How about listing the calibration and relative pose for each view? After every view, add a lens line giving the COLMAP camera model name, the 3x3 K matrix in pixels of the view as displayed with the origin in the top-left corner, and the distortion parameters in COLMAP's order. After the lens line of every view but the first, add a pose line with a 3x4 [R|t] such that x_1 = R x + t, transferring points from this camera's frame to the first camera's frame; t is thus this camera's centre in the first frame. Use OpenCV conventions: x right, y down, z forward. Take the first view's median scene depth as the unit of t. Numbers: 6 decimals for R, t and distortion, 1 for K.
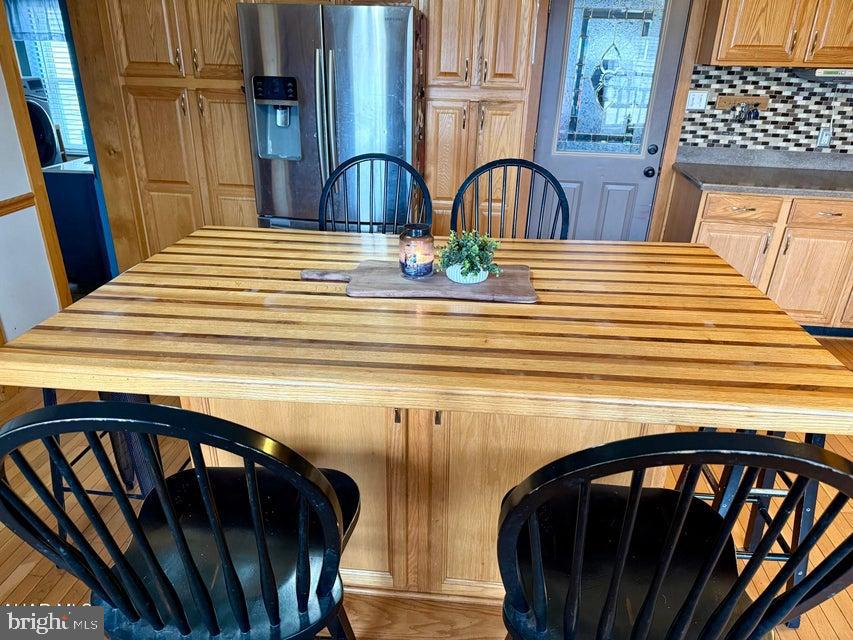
lens RADIAL K [[609.3, 0, 426.0], [0, 609.3, 324.6], [0, 0, 1]] dist [0.006253, -0.009638]
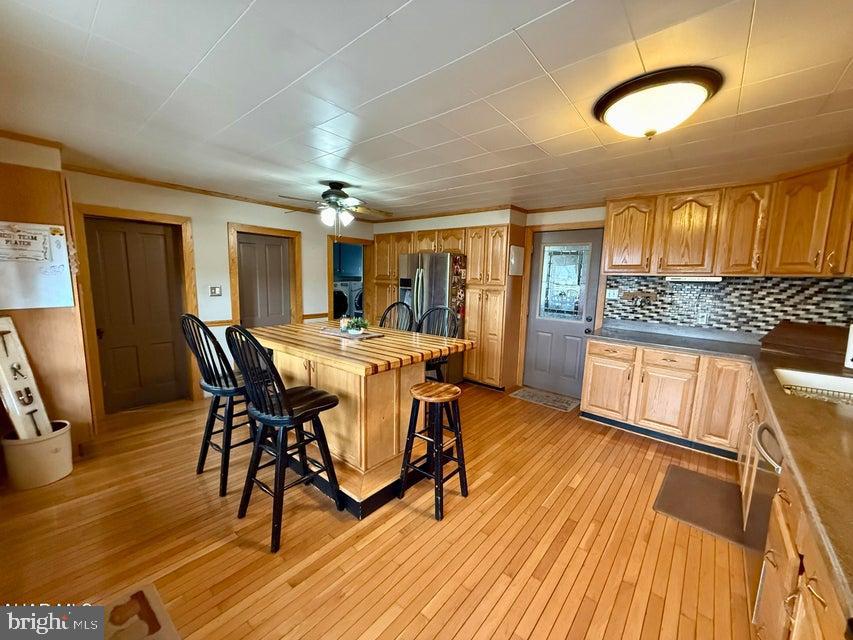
lens RADIAL K [[339.2, 0, 425.0], [0, 339.2, 321.2], [0, 0, 1]] dist [-0.000455, -0.000401]
pose [[0.824100, 0.075573, -0.561380, 0.560335], [-0.240095, 0.944232, -0.225346, 0.068247], [0.513043, 0.320492, 0.796286, -0.060855]]
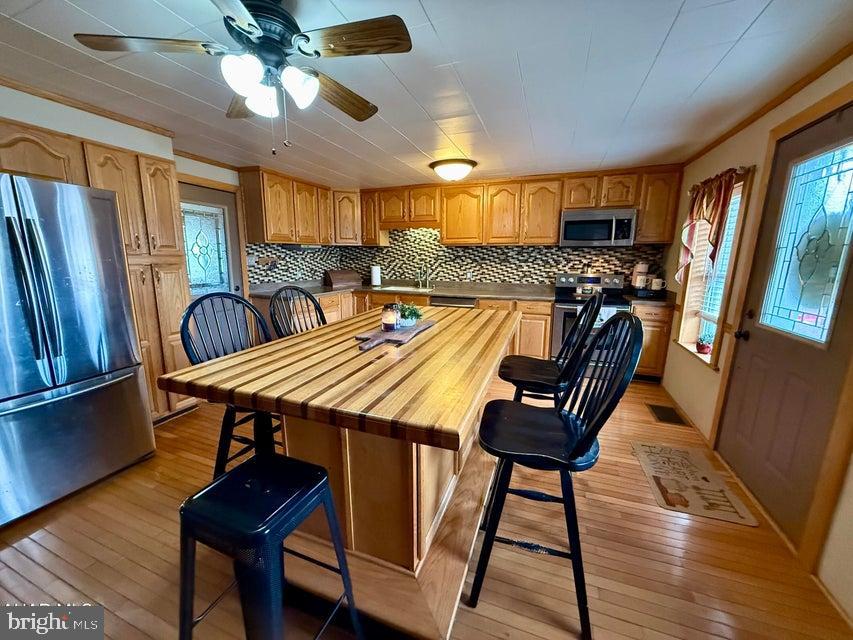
lens RADIAL K [[339.2, 0, 424.1], [0, 339.2, 317.8], [0, 0, 1]] dist [-0.000455, -0.000401]
pose [[0.253296, -0.191512, 0.948243, -0.453878], [0.396456, 0.914663, 0.078829, -0.075144], [-0.882419, 0.355970, 0.307607, 0.262731]]
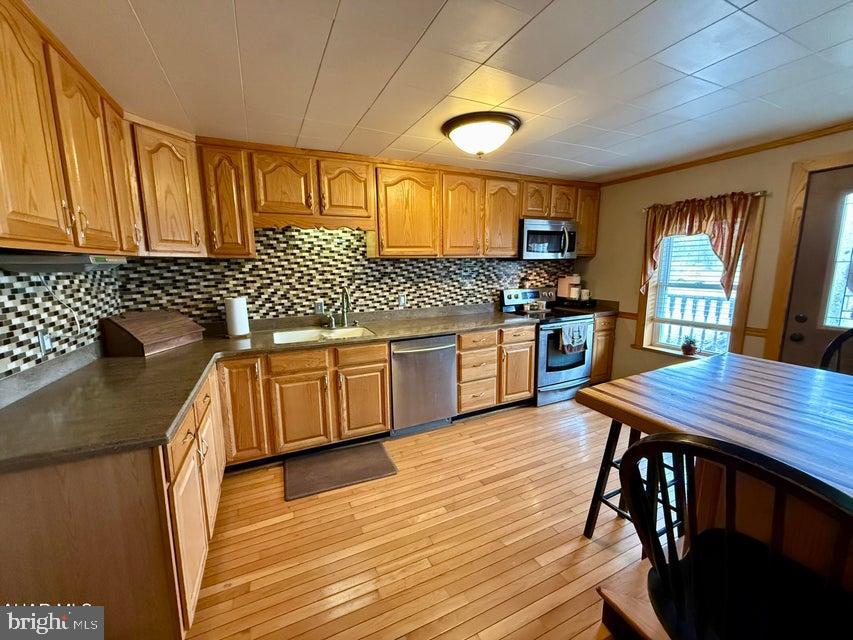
lens RADIAL K [[339.2, 0, 422.7], [0, 339.2, 315.9], [0, 0, 1]] dist [-0.000455, -0.000401]
pose [[-0.519572, -0.139425, 0.842974, 0.058115], [0.352956, 0.863460, 0.360359, -0.322345], [-0.778118, 0.484766, -0.399418, 0.789448]]
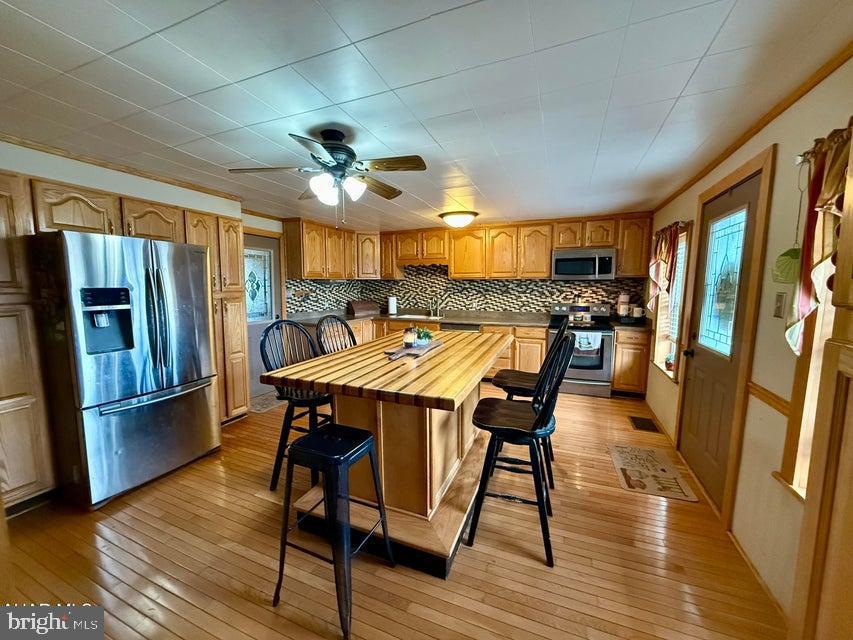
lens RADIAL K [[339.2, 0, 424.0], [0, 339.2, 317.5], [0, 0, 1]] dist [-0.000455, -0.000401]
pose [[0.285269, -0.113151, 0.951745, -0.617165], [0.398760, 0.916995, -0.010502, -0.074832], [-0.871557, 0.382514, 0.306710, 0.214140]]
